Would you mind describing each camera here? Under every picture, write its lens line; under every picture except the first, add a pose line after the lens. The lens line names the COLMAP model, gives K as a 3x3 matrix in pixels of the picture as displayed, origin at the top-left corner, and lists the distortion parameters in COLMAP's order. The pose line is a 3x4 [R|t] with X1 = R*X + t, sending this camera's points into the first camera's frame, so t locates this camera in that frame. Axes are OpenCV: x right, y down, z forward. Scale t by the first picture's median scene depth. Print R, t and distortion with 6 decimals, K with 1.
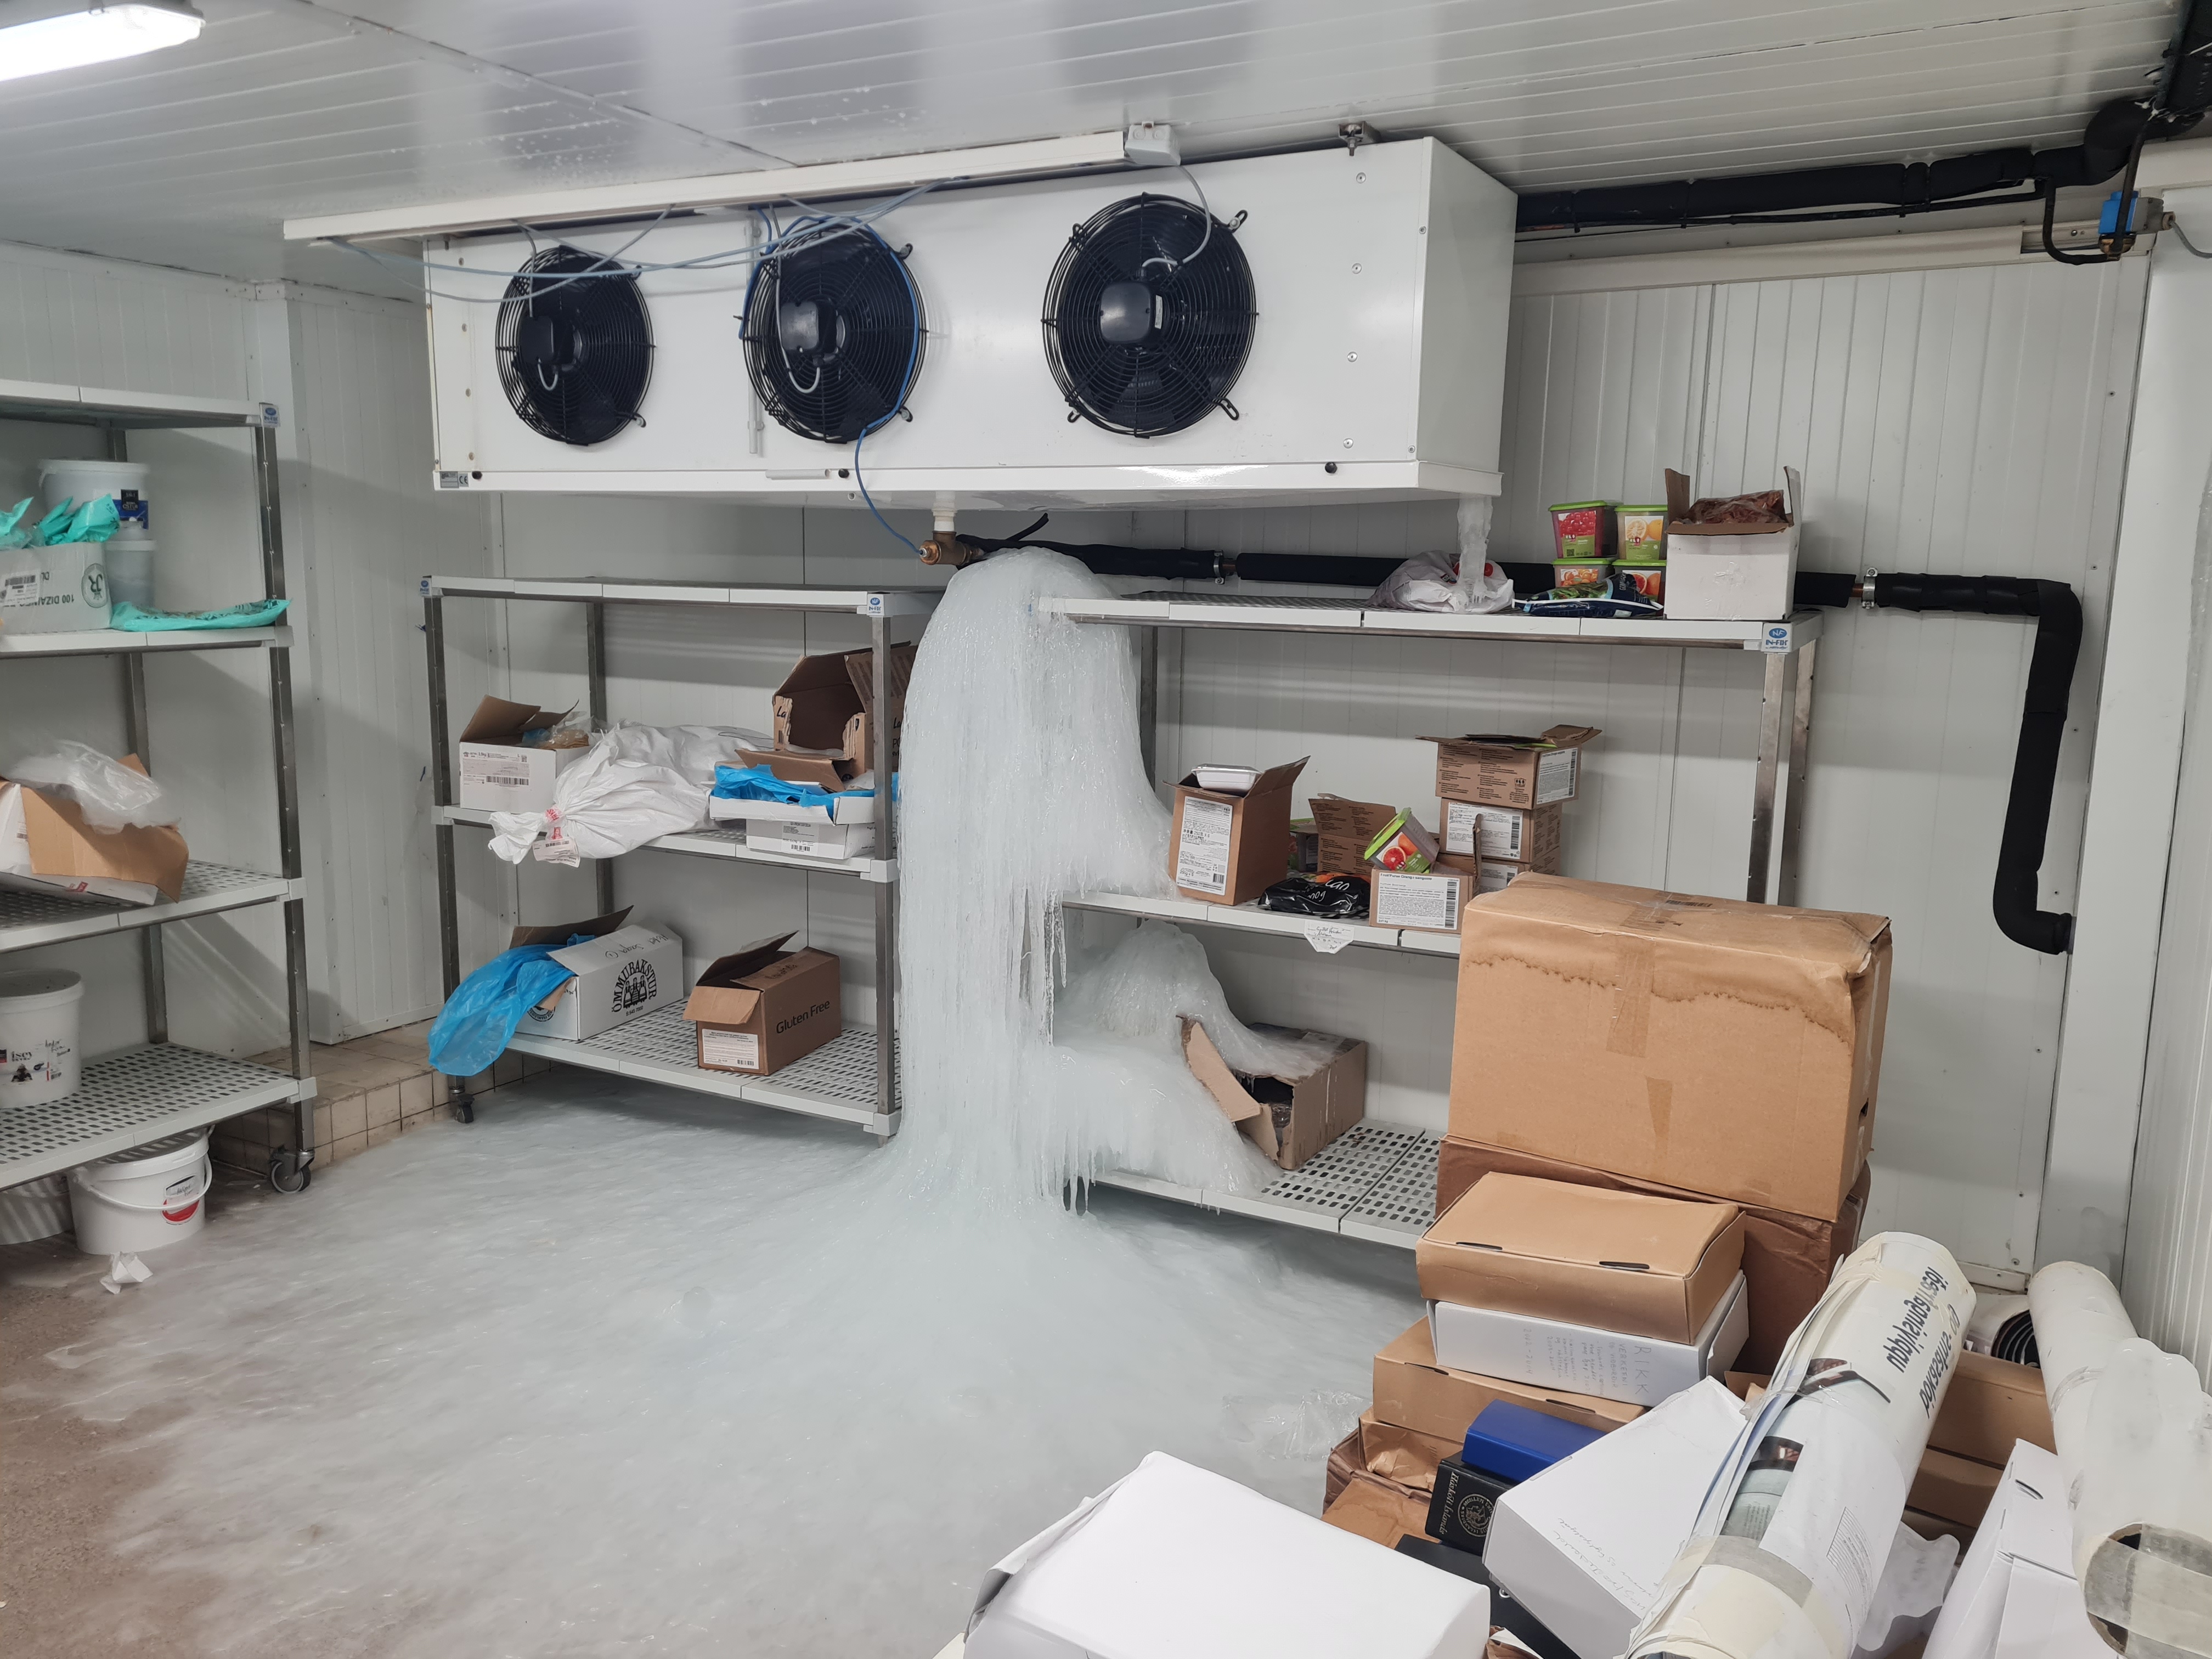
lens RADIAL K [[1654.0, 0, 1120.9], [0, 1654.0, 827.9], [0, 0, 1]] dist [0.058994, -0.043733]
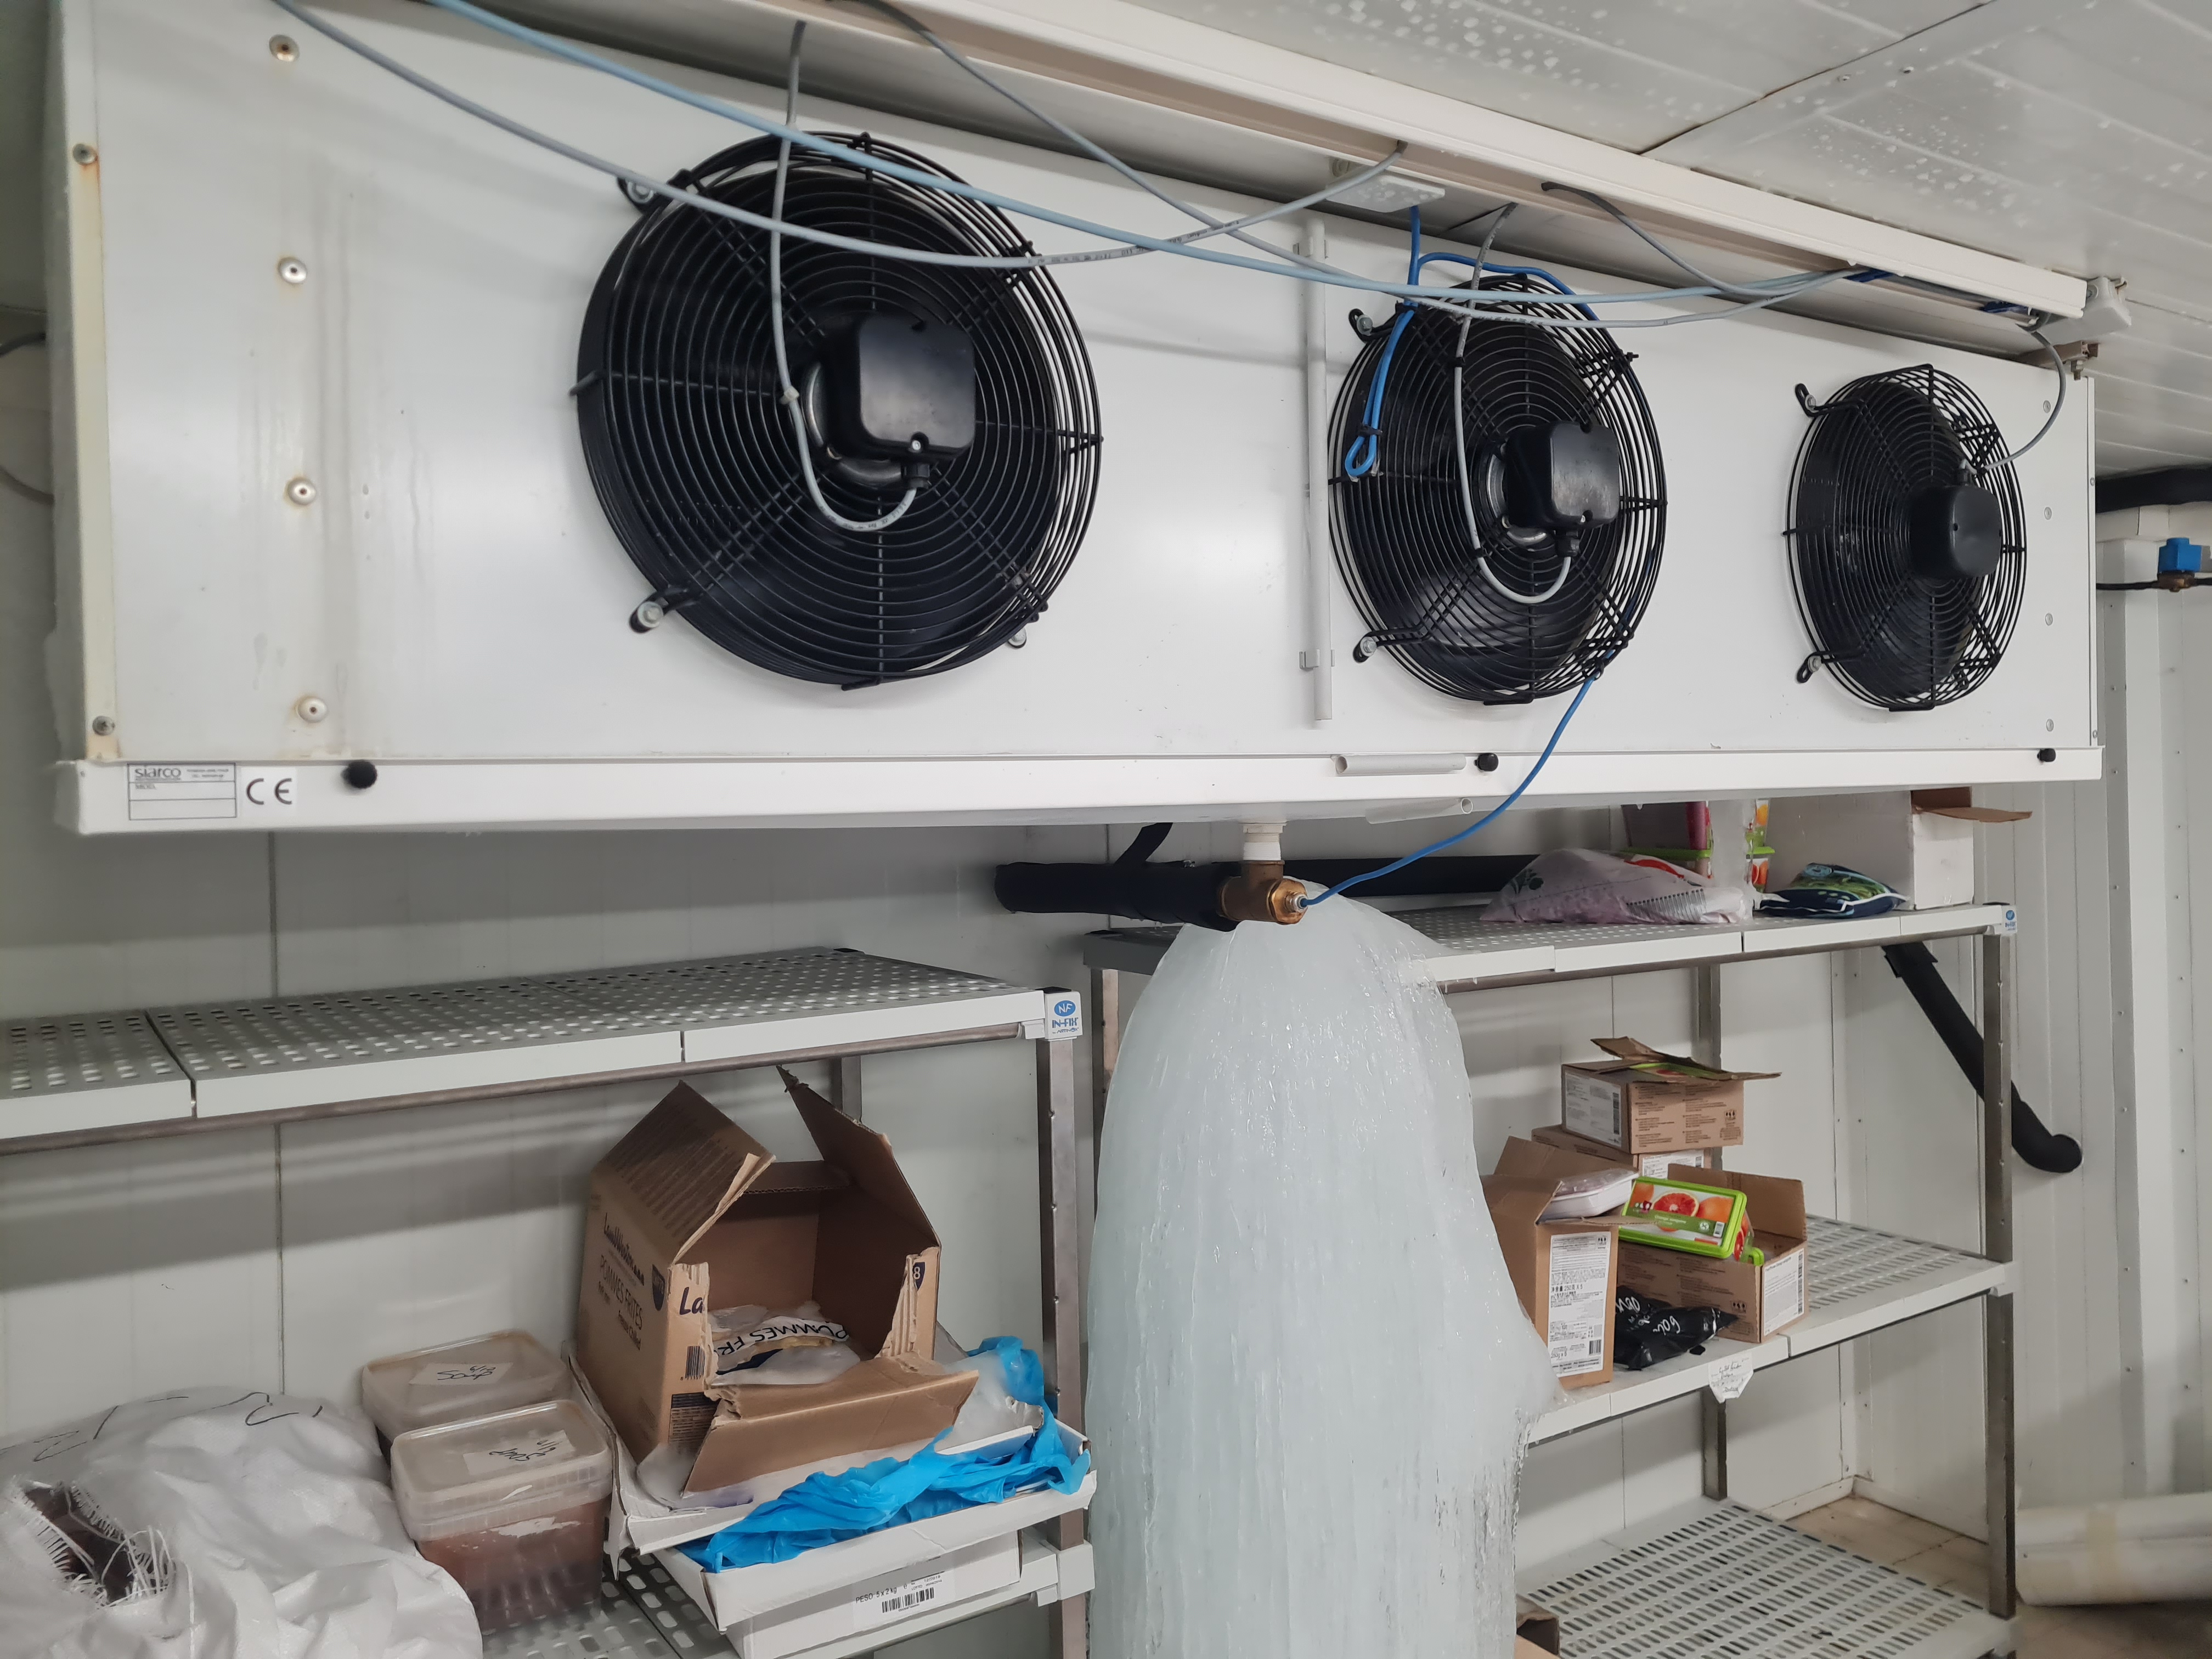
lens RADIAL K [[1654.0, 0, 1108.1], [0, 1654.0, 818.1], [0, 0, 1]] dist [0.058994, -0.043733]
pose [[0.481365, -0.038693, 0.875666, -0.598972], [0.168983, 0.984381, -0.049395, -0.173816], [-0.860077, 0.171749, 0.480384, 0.782208]]
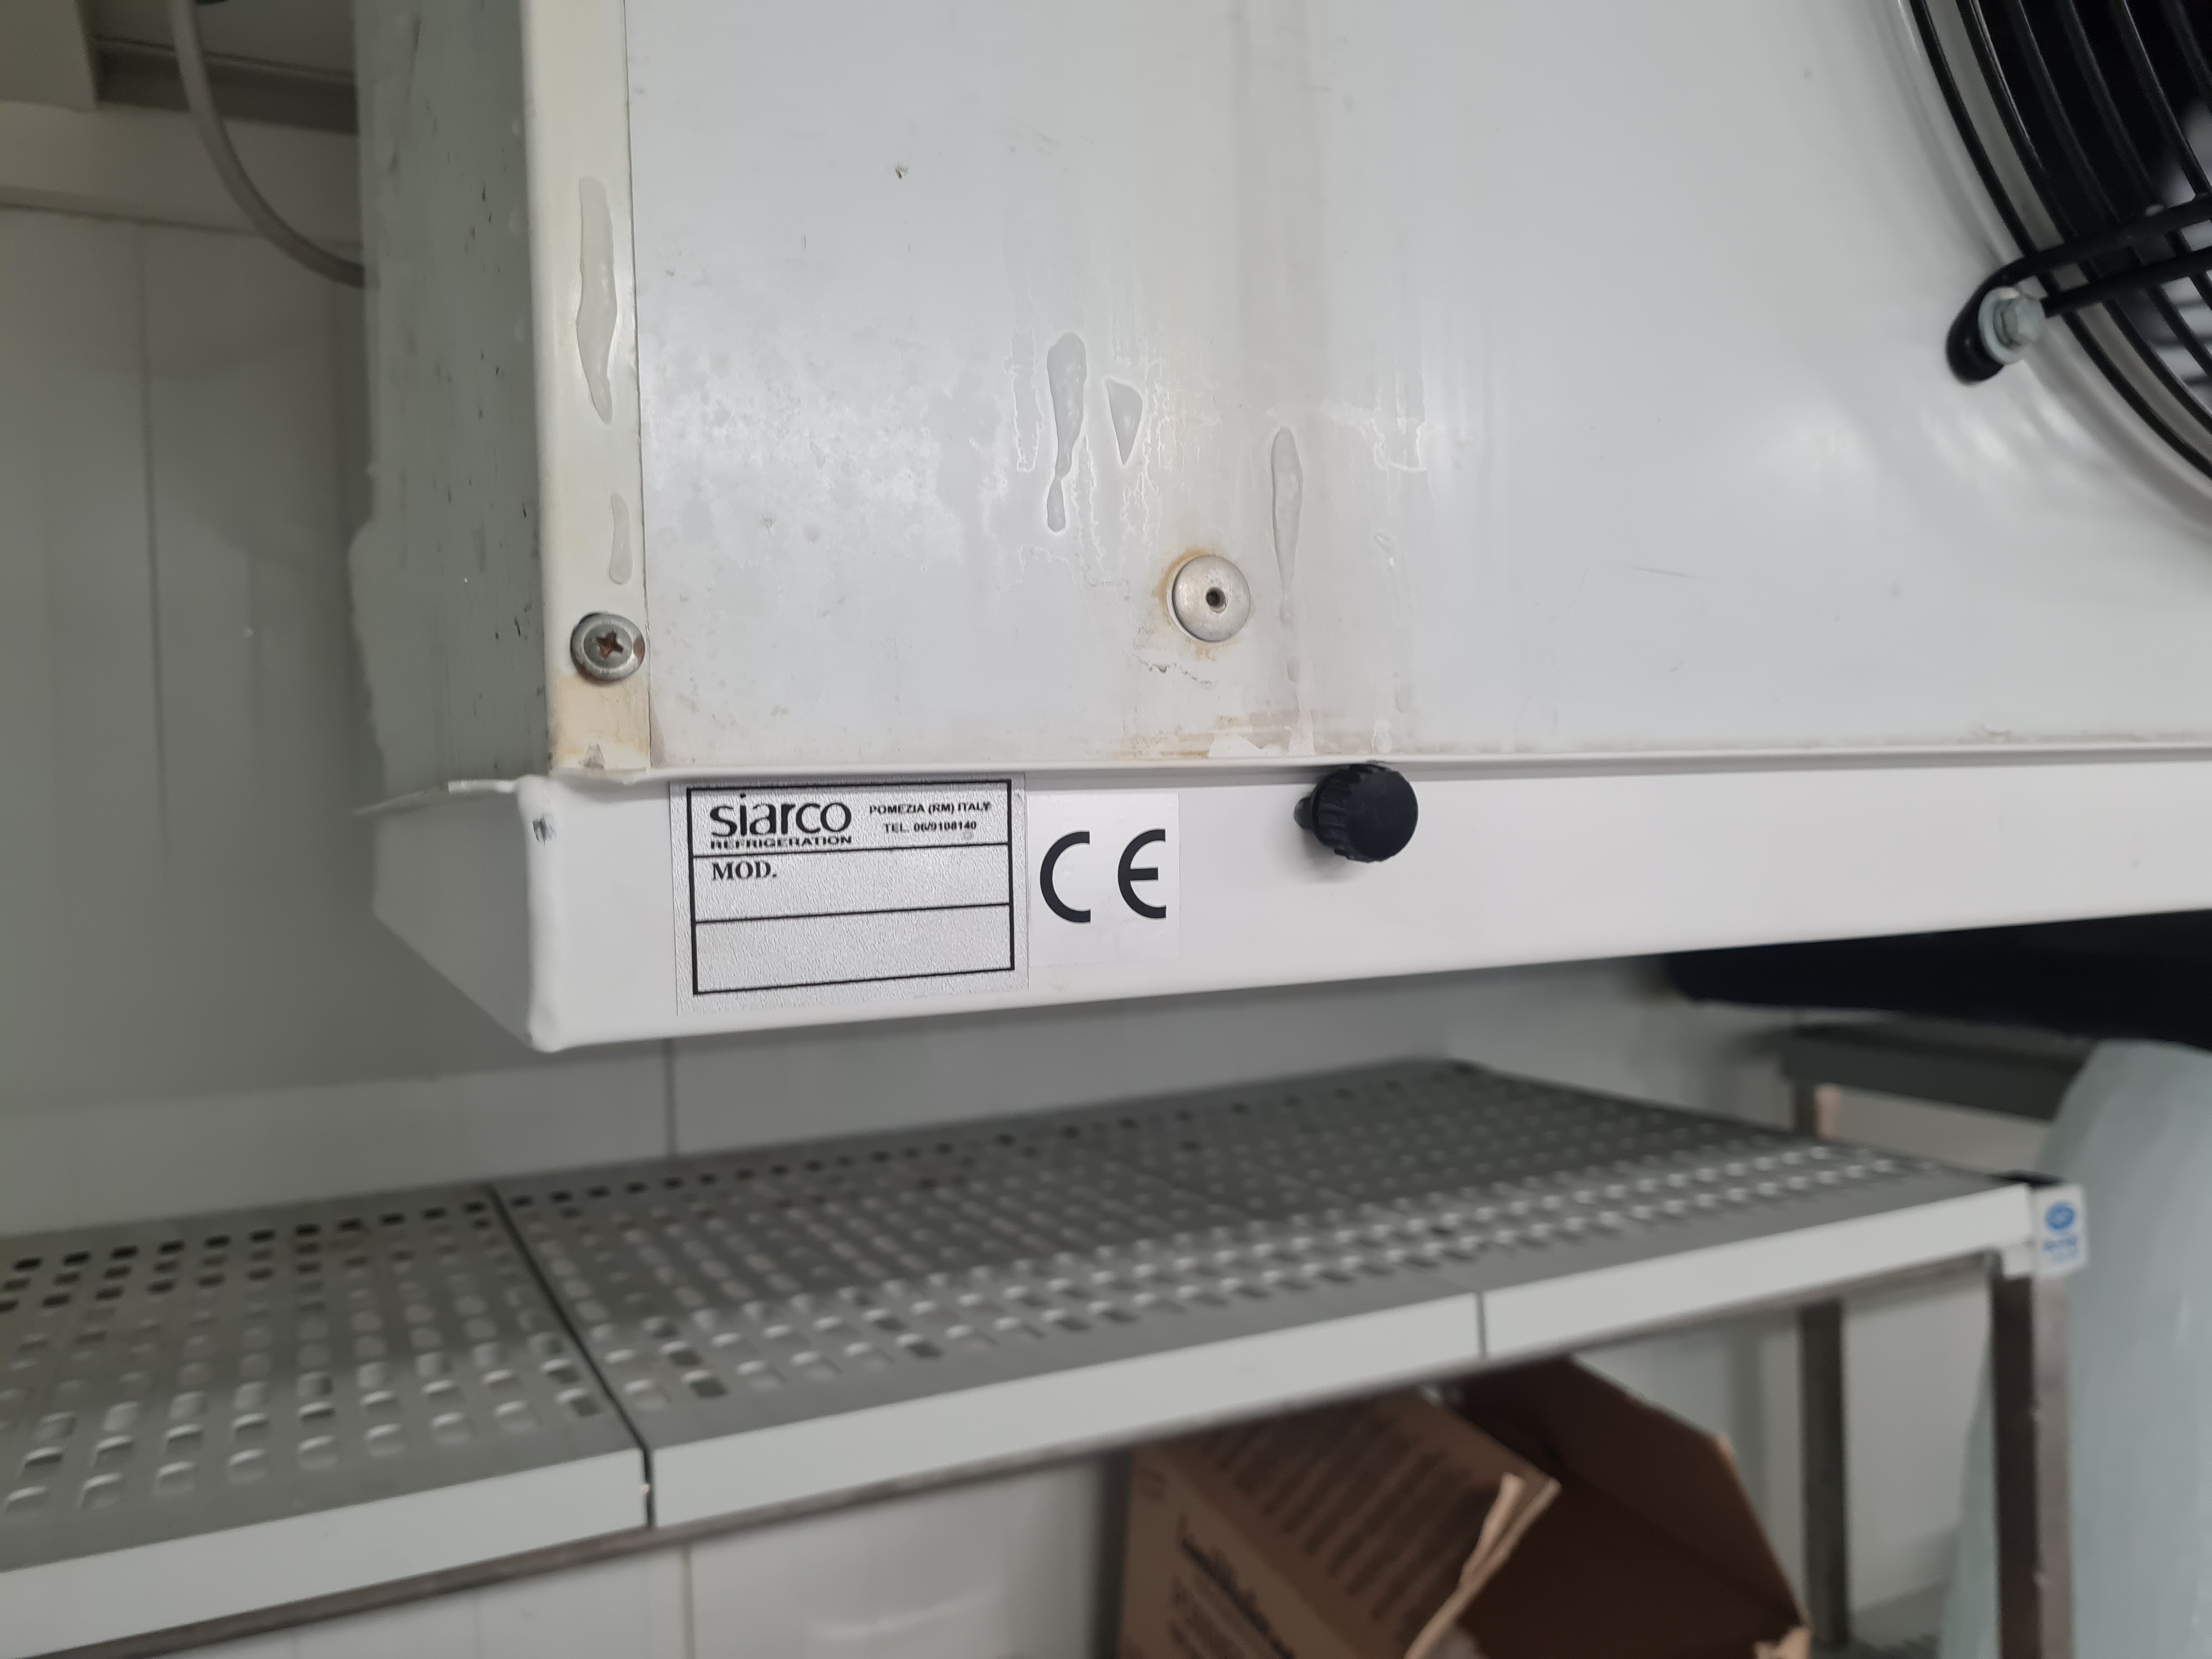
lens RADIAL K [[1654.0, 0, 1101.5], [0, 1654.0, 838.2], [0, 0, 1]] dist [0.058994, -0.043733]
pose [[0.590840, -0.042779, 0.805654, -0.482328], [0.176730, 0.981203, -0.077507, -0.212600], [-0.787195, 0.188177, 0.587294, 0.996303]]
